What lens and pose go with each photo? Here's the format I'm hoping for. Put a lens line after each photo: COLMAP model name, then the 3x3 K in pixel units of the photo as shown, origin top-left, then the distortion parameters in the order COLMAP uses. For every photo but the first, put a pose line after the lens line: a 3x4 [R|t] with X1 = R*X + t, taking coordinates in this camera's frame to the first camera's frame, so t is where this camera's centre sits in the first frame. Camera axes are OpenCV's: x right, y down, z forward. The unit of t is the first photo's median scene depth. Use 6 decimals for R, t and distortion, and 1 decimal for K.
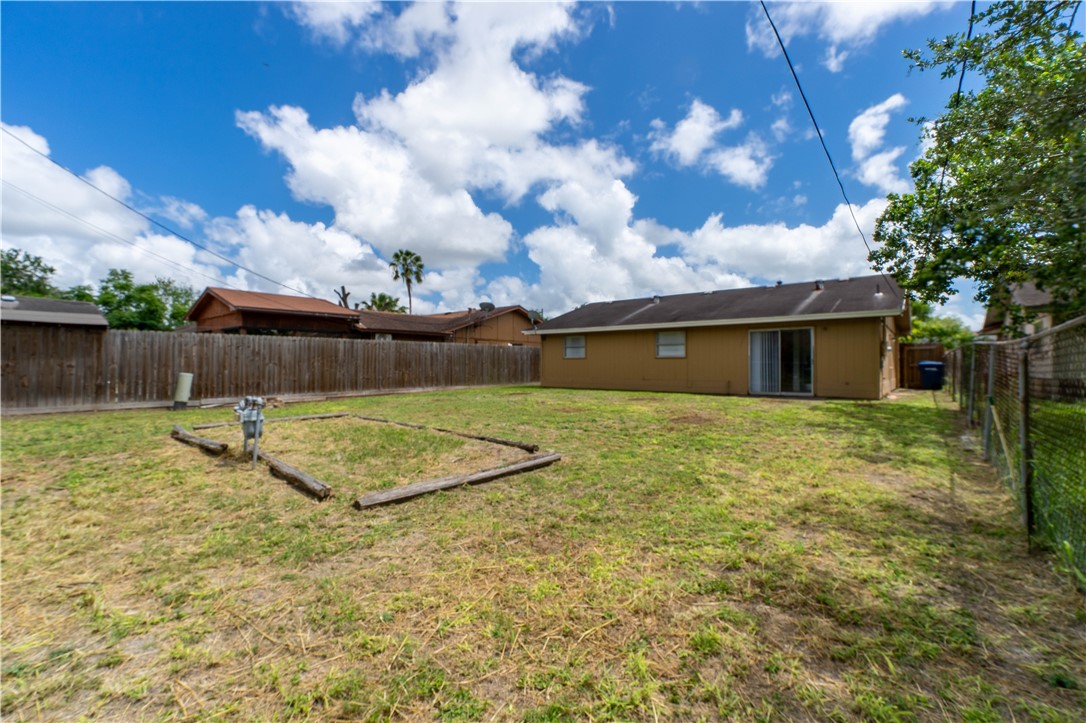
lens RADIAL K [[472.1, 0, 546.4], [0, 472.1, 345.2], [0, 0, 1]] dist [-0.001367, -0.000263]
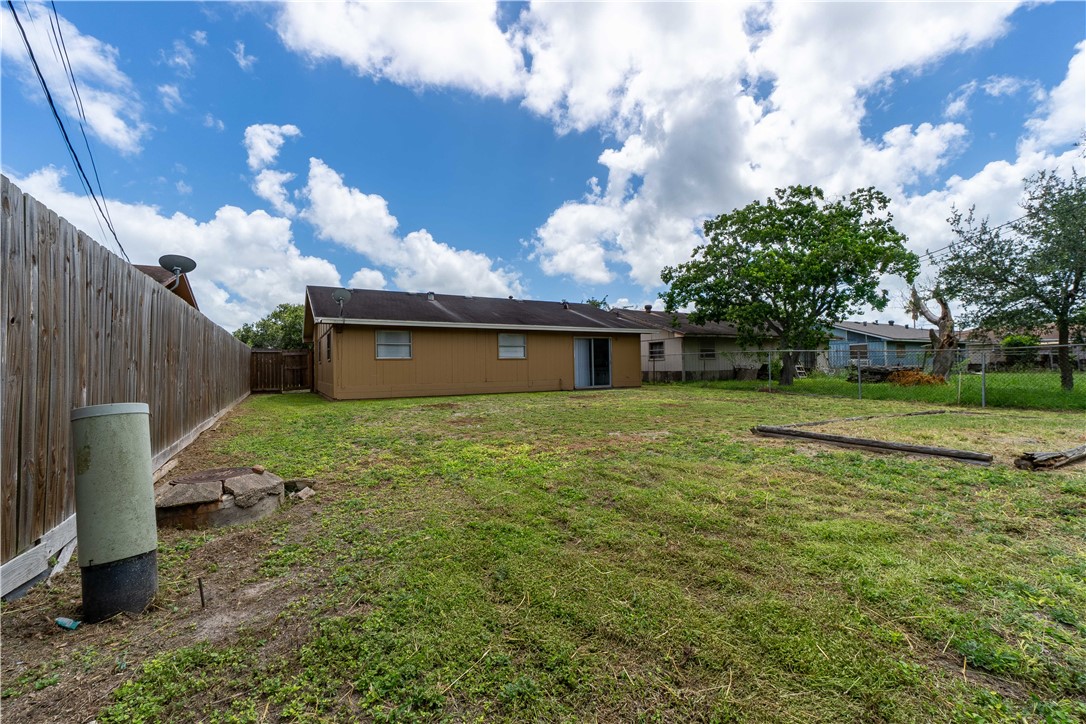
lens RADIAL K [[472.1, 0, 546.4], [0, 472.1, 345.7], [0, 0, 1]] dist [-0.001367, -0.000263]
pose [[0.347970, 0.031792, 0.936967, -0.344380], [-0.018366, 0.999464, -0.027092, 0.012136], [-0.937326, -0.007781, 0.348367, 0.302363]]
